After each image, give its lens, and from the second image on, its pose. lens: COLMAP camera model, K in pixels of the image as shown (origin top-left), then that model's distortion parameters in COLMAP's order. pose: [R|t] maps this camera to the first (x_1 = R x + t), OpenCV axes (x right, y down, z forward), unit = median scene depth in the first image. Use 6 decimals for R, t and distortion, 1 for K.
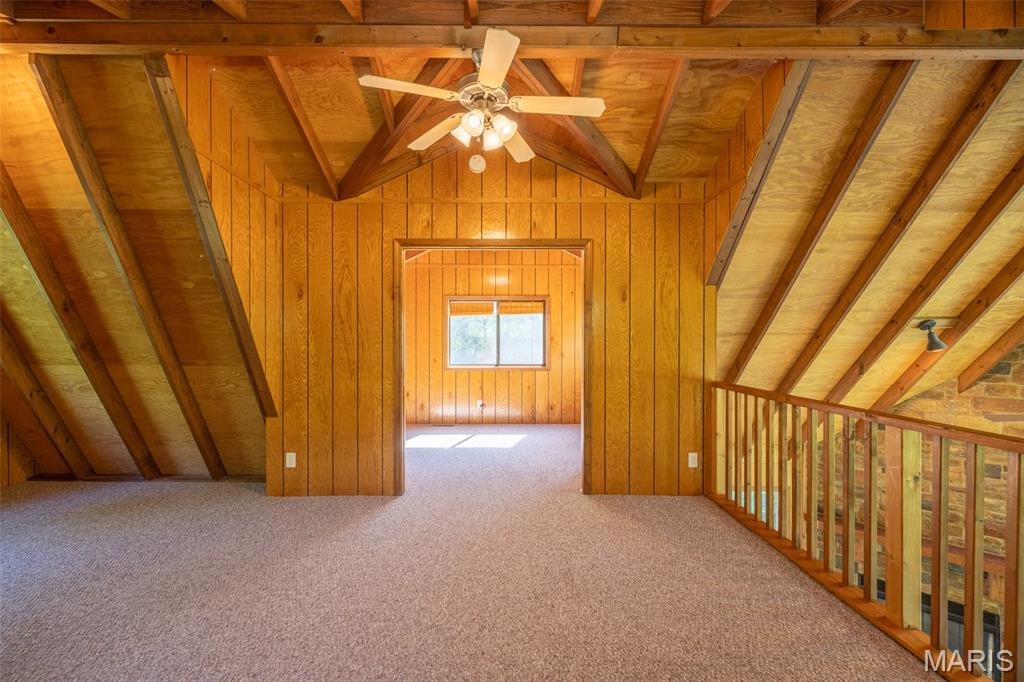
lens RADIAL K [[427.0, 0, 504.6], [0, 427.0, 341.2], [0, 0, 1]] dist [-0.002136, -0.000825]
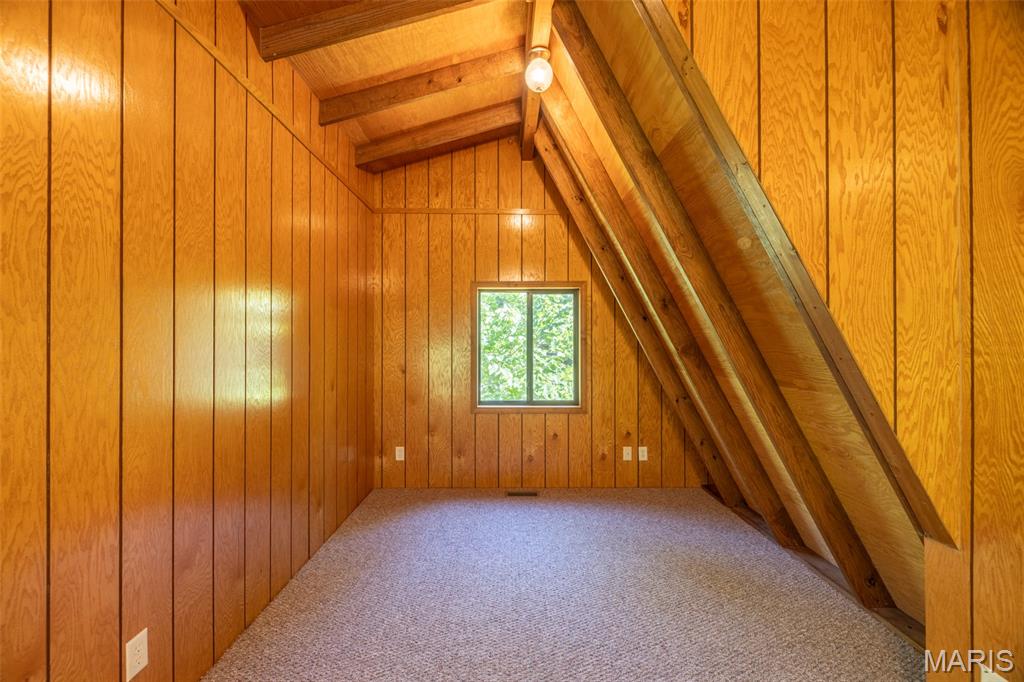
lens RADIAL K [[427.0, 0, 507.1], [0, 427.0, 341.7], [0, 0, 1]] dist [-0.002136, -0.000825]
pose [[0.002446, -0.004344, -0.999988, -0.160105], [-0.001486, 0.999989, -0.004347, 0.000084], [0.999996, 0.001497, 0.002439, 0.593885]]
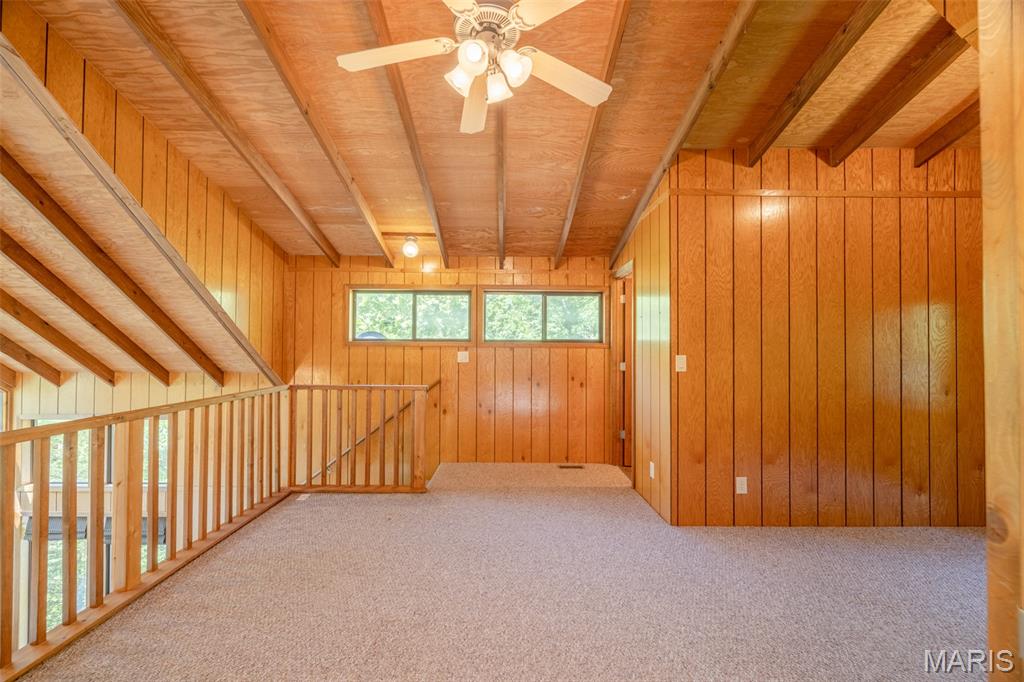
lens RADIAL K [[427.0, 0, 513.4], [0, 427.0, 341.4], [0, 0, 1]] dist [-0.002136, -0.000825]
pose [[-0.999494, -0.006951, -0.031024, -0.046768], [-0.006663, 0.999934, -0.009362, -0.006969], [0.031087, -0.009151, -0.999475, 1.110325]]
